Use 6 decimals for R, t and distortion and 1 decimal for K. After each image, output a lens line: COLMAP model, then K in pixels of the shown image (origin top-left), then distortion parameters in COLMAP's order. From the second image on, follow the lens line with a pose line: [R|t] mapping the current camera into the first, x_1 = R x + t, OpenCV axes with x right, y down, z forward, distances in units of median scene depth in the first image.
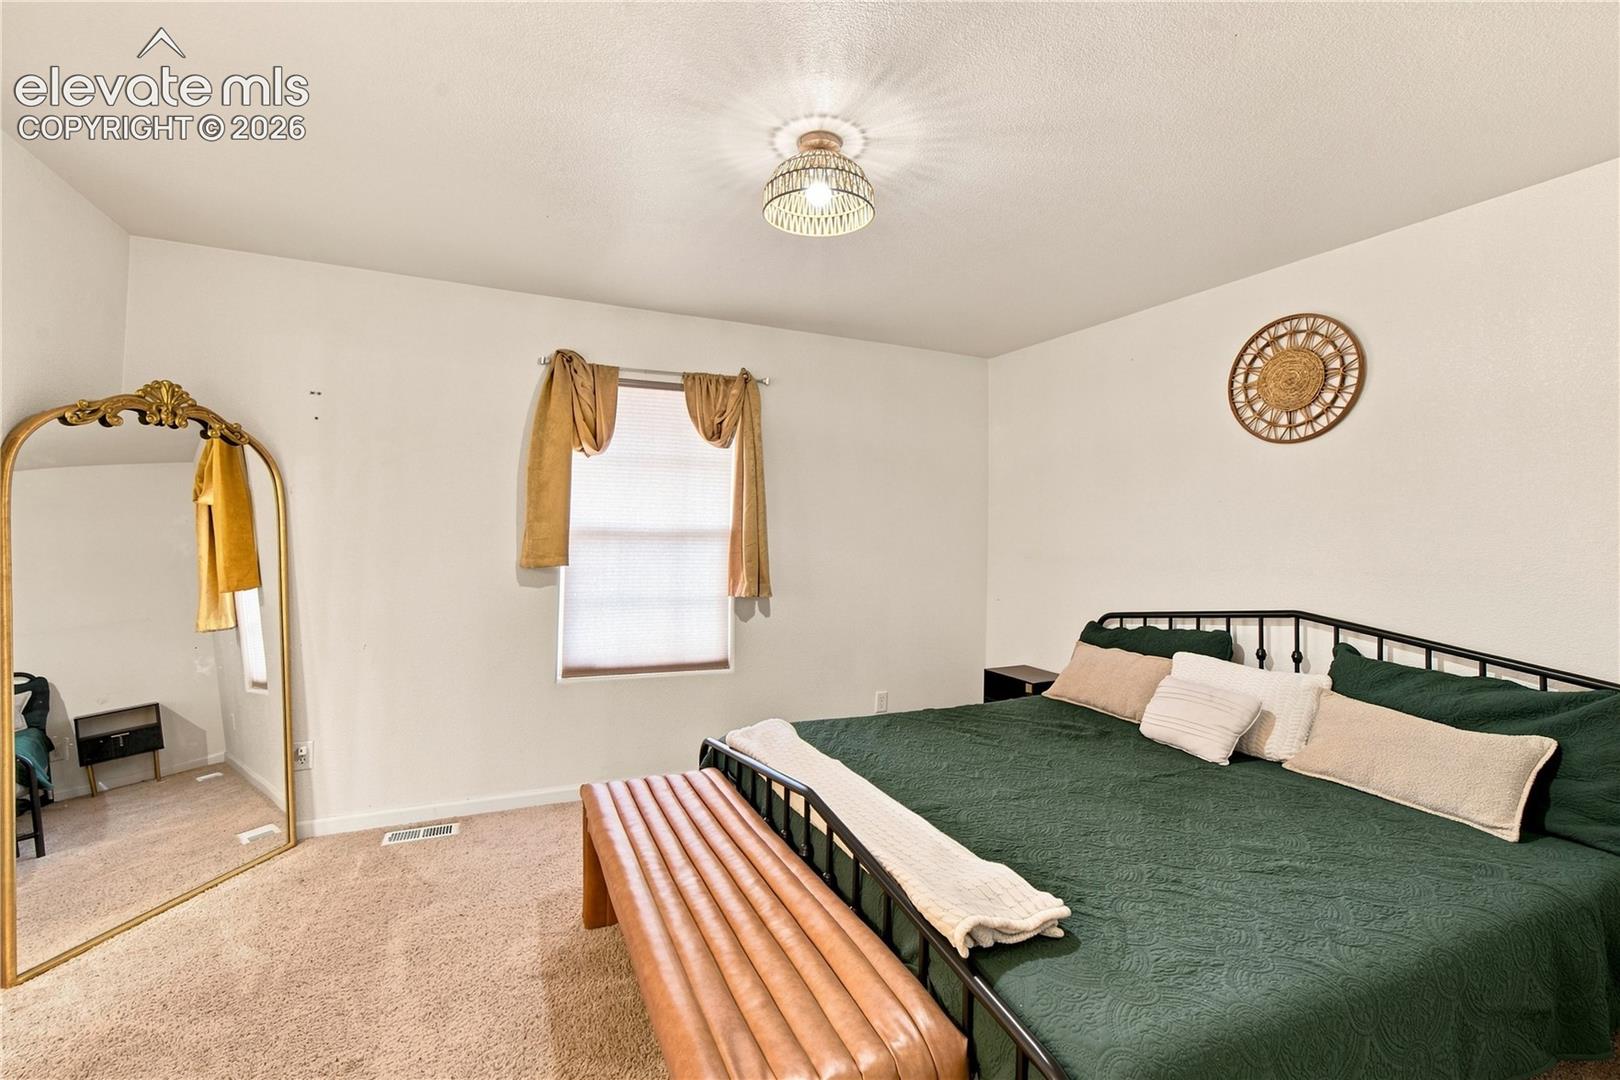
lens RADIAL K [[684.4, 0, 819.2], [0, 684.4, 534.4], [0, 0, 1]] dist [-0.000199, 0.000237]
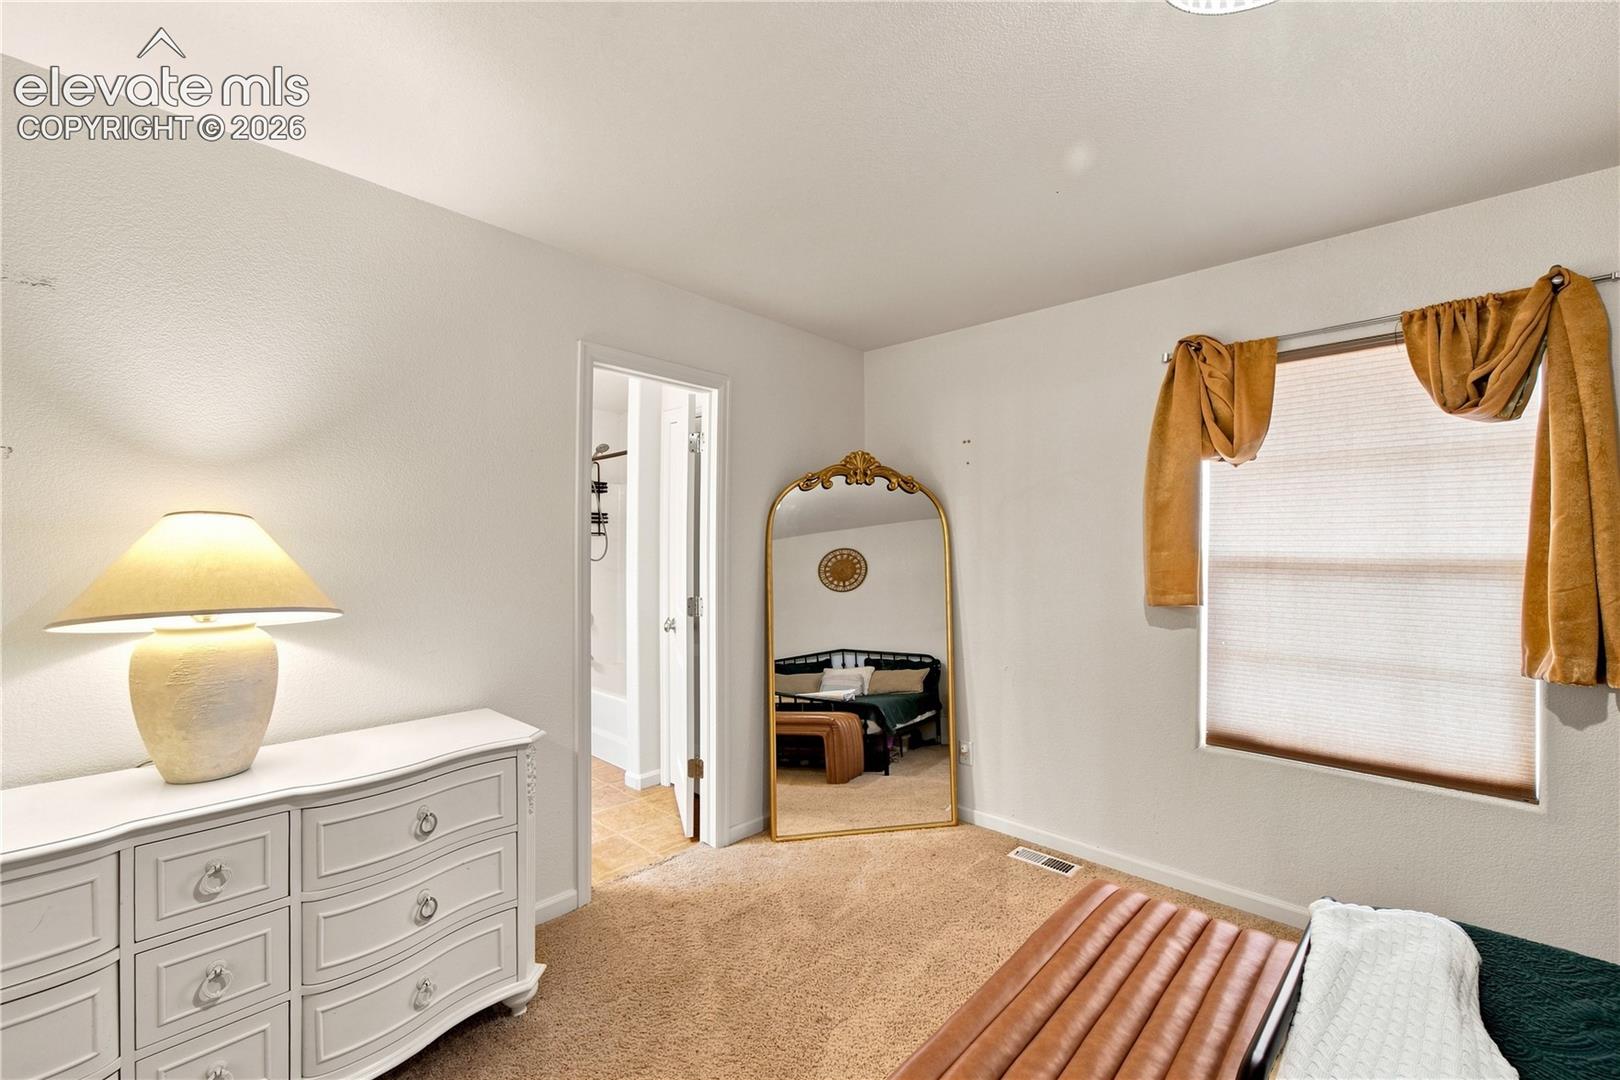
lens RADIAL K [[671.7, 0, 809.7], [0, 671.7, 561.7], [0, 0, 1]] dist [0.001046, 0.000582]
pose [[0.378111, 0.006596, -0.925737, 0.191903], [-0.009463, 0.999950, 0.003259, -0.003527], [0.925712, 0.007527, 0.378155, 0.285658]]
